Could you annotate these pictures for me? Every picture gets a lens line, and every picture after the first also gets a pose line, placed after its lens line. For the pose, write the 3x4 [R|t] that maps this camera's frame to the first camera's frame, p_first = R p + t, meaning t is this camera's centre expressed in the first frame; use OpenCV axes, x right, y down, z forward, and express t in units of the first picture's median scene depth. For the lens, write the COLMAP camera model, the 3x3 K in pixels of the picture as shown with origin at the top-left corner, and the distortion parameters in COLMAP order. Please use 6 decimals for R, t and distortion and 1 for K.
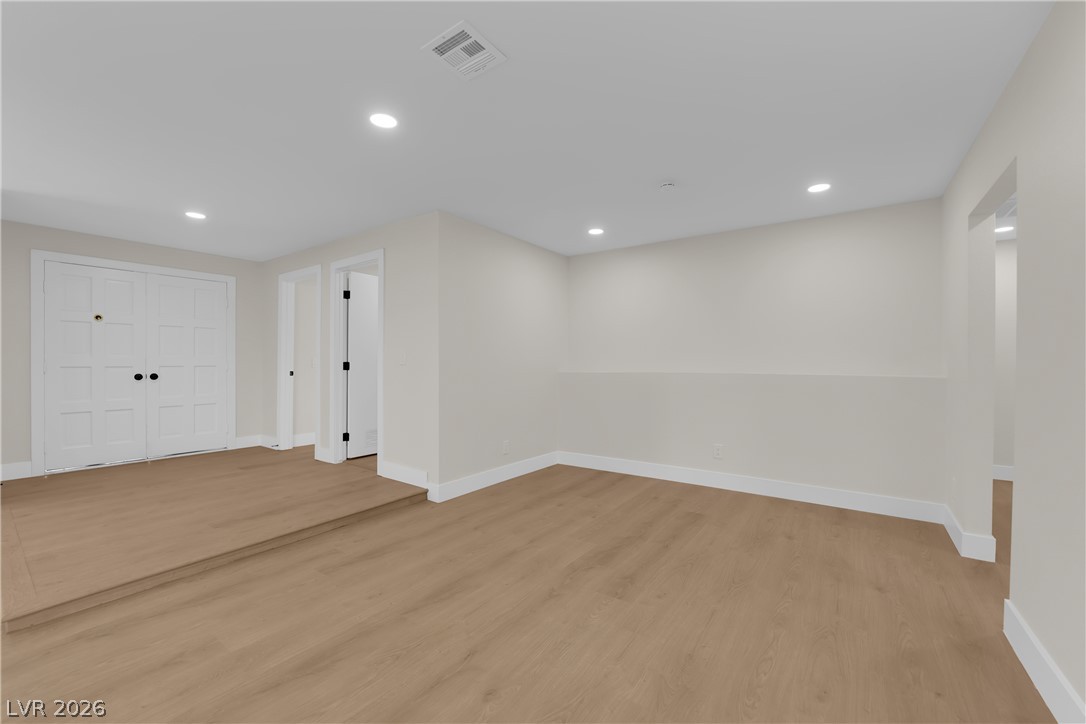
lens RADIAL K [[437.8, 0, 539.2], [0, 437.8, 363.5], [0, 0, 1]] dist [-0.006931, -0.005219]
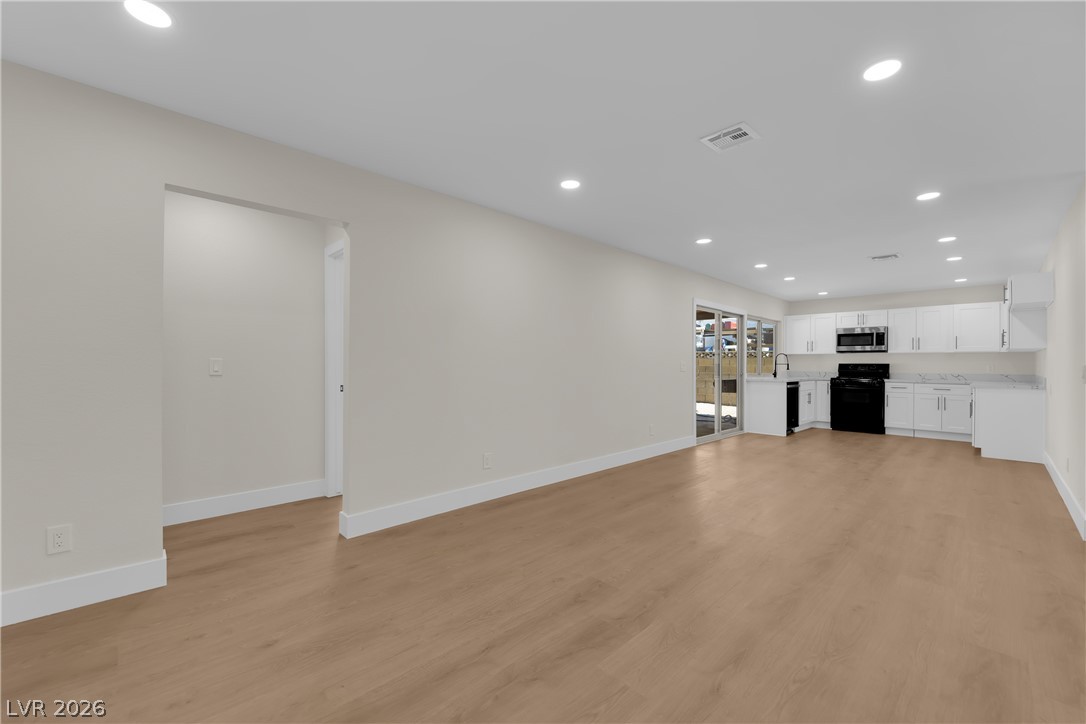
lens RADIAL K [[437.8, 0, 539.2], [0, 437.8, 363.5], [0, 0, 1]] dist [-0.006931, -0.005219]
pose [[-0.982621, -0.009511, 0.185378, 0.077806], [-0.009643, 0.999953, 0.000186, 0.003391], [-0.185371, -0.001605, -0.982667, 1.194360]]
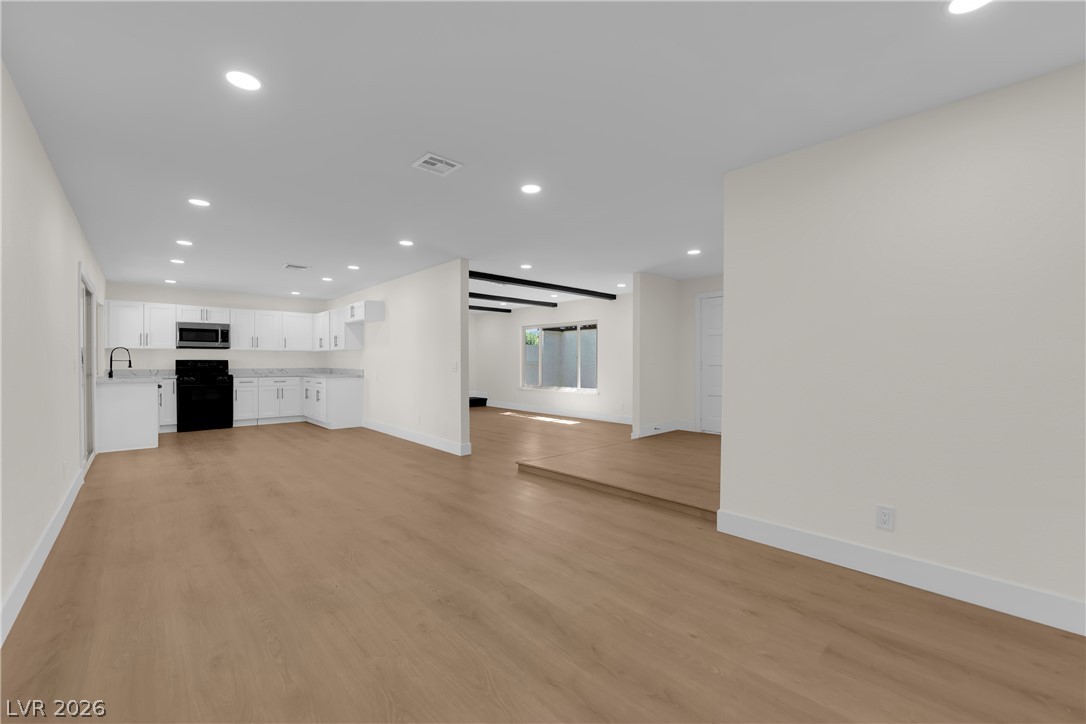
lens RADIAL K [[437.8, 0, 539.2], [0, 437.8, 363.5], [0, 0, 1]] dist [-0.006931, -0.005219]
pose [[-0.206743, -0.000809, -0.978395, 0.628865], [-0.001875, 0.999998, -0.000431, 0.004091], [0.978394, 0.001745, -0.206744, 0.817132]]
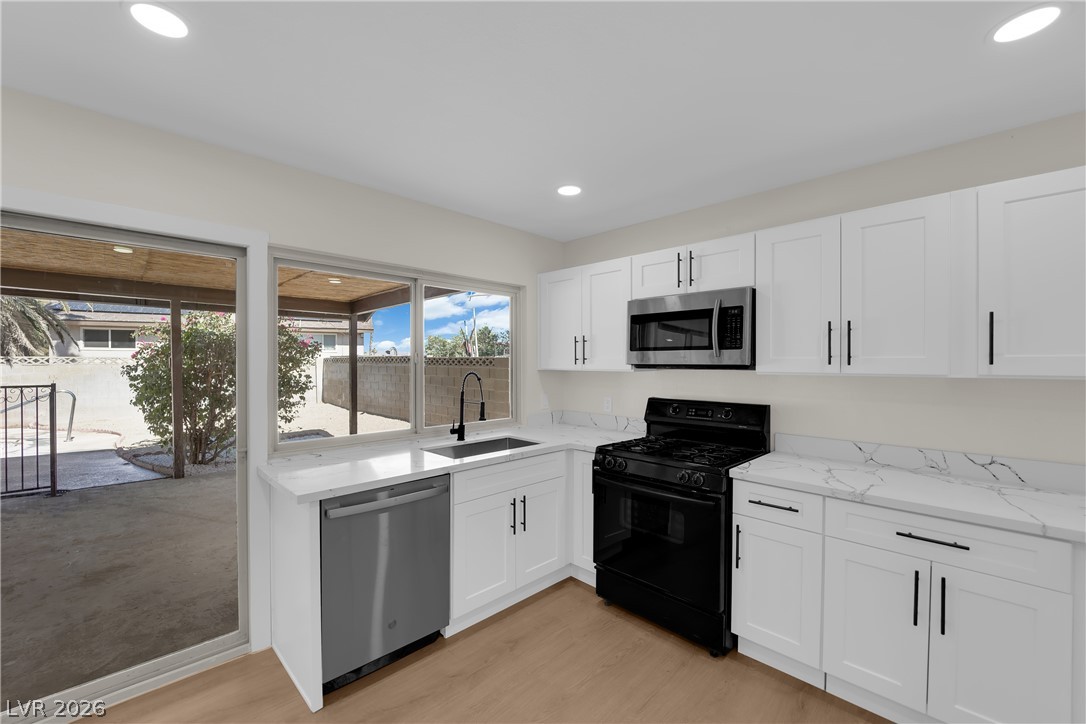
lens RADIAL K [[437.8, 0, 539.2], [0, 437.8, 363.5], [0, 0, 1]] dist [-0.006931, -0.005219]
pose [[-0.985567, -0.003908, 0.169242, -0.945296], [-0.003193, 0.999985, 0.004497, -0.077031], [-0.169257, 0.003892, -0.985564, -0.434834]]
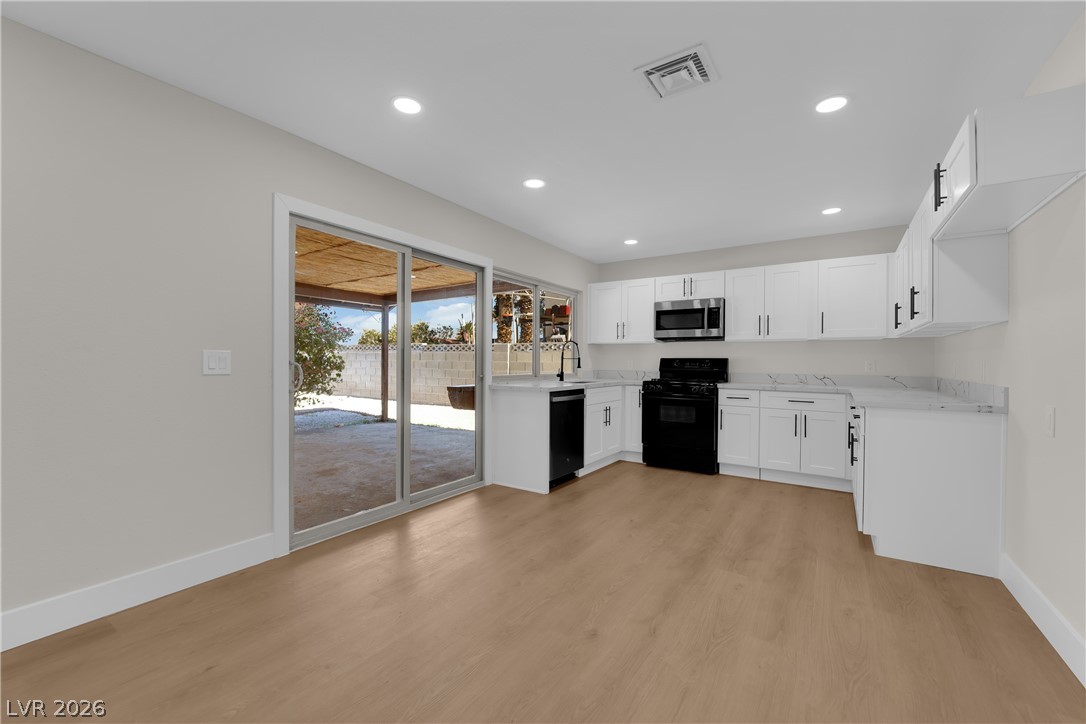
lens RADIAL K [[437.8, 0, 539.2], [0, 437.8, 363.5], [0, 0, 1]] dist [-0.006931, -0.005219]
pose [[-0.999566, -0.009917, -0.027745, -0.574732], [-0.010059, 0.999937, 0.004975, 0.003650], [0.027694, 0.005252, -0.999603, 0.144665]]
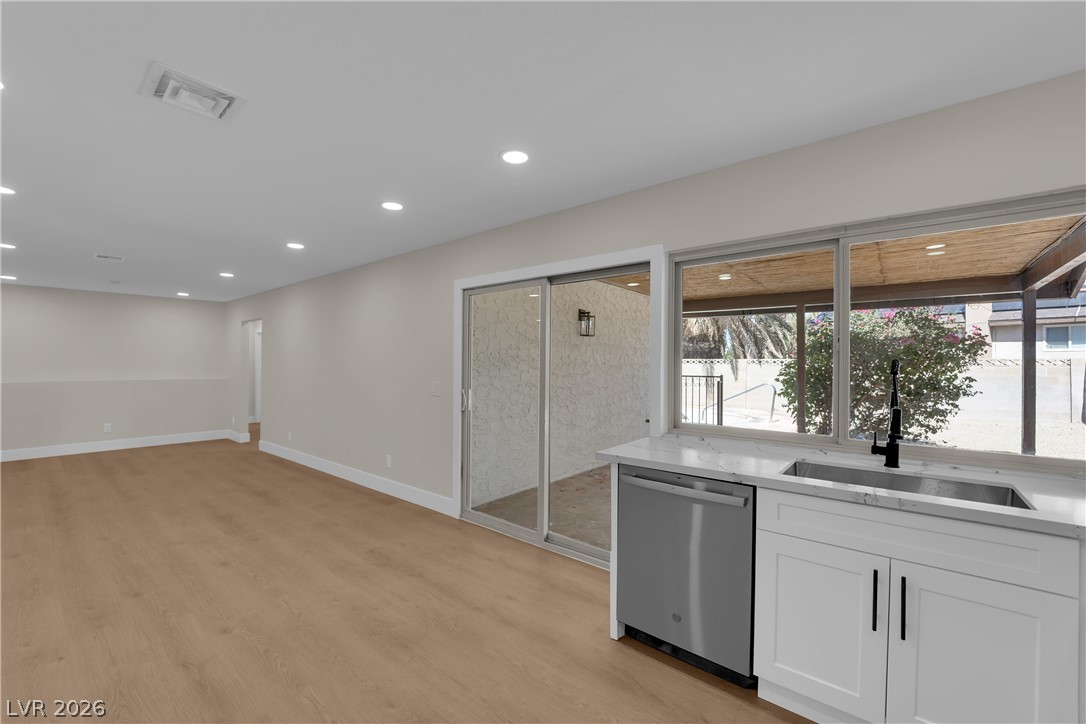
lens RADIAL K [[437.8, 0, 539.2], [0, 437.8, 363.5], [0, 0, 1]] dist [-0.006931, -0.005219]
pose [[0.069970, -0.000373, 0.997549, -1.206517], [-0.003969, 0.999992, 0.000652, -0.055667], [-0.997541, -0.004005, 0.069967, -0.802161]]
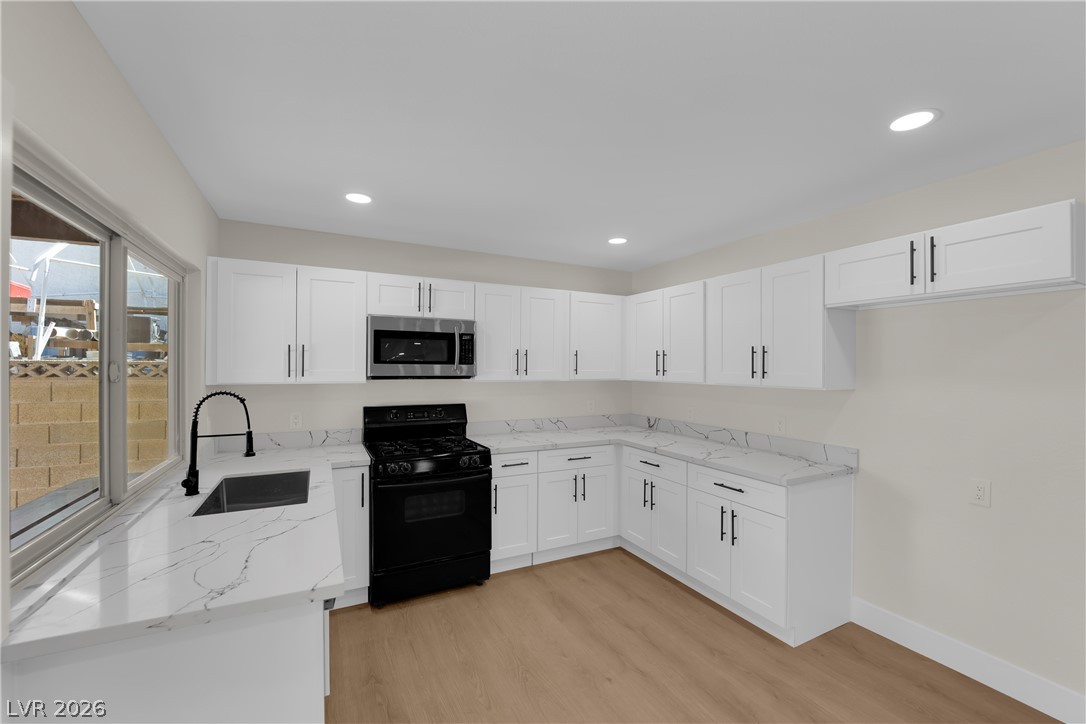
lens RADIAL K [[437.8, 0, 539.2], [0, 437.8, 363.5], [0, 0, 1]] dist [-0.006931, -0.005219]
pose [[-0.461989, -0.010551, -0.886823, -0.411468], [-0.006978, 0.999942, -0.008261, -0.091395], [0.886858, 0.002372, -0.462036, -0.571341]]
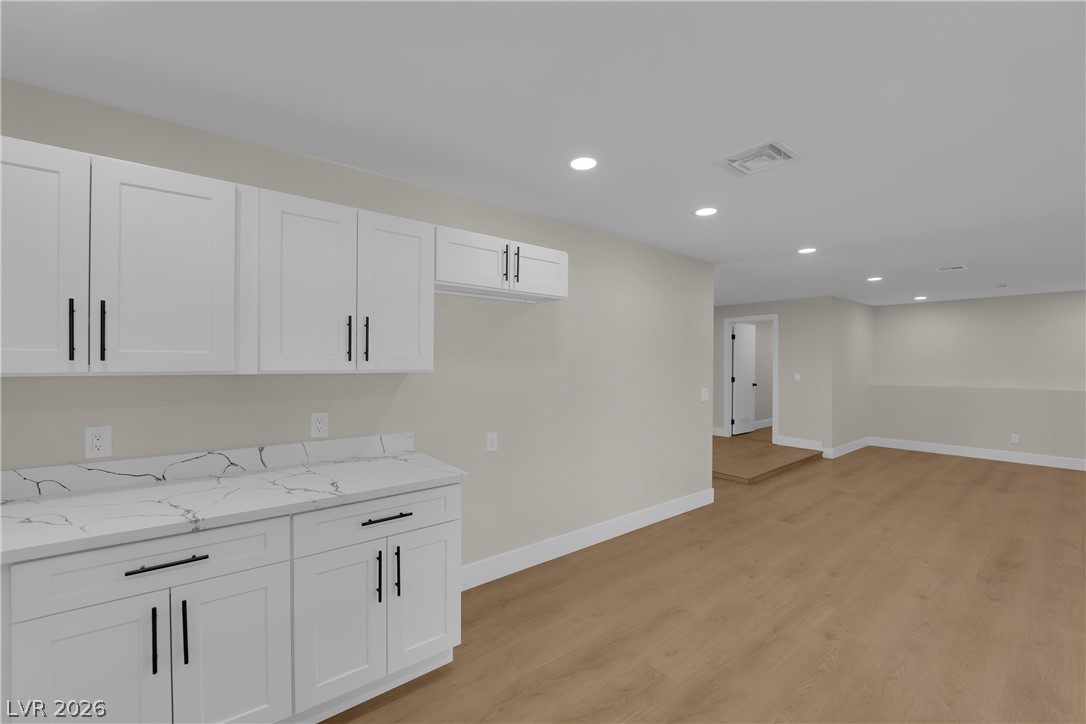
lens RADIAL K [[437.8, 0, 539.2], [0, 437.8, 363.5], [0, 0, 1]] dist [-0.006931, -0.005219]
pose [[0.960592, 0.004127, -0.277931, -0.874844], [-0.003483, 0.999990, 0.002810, -0.073923], [0.277940, -0.001731, 0.960597, -1.035352]]
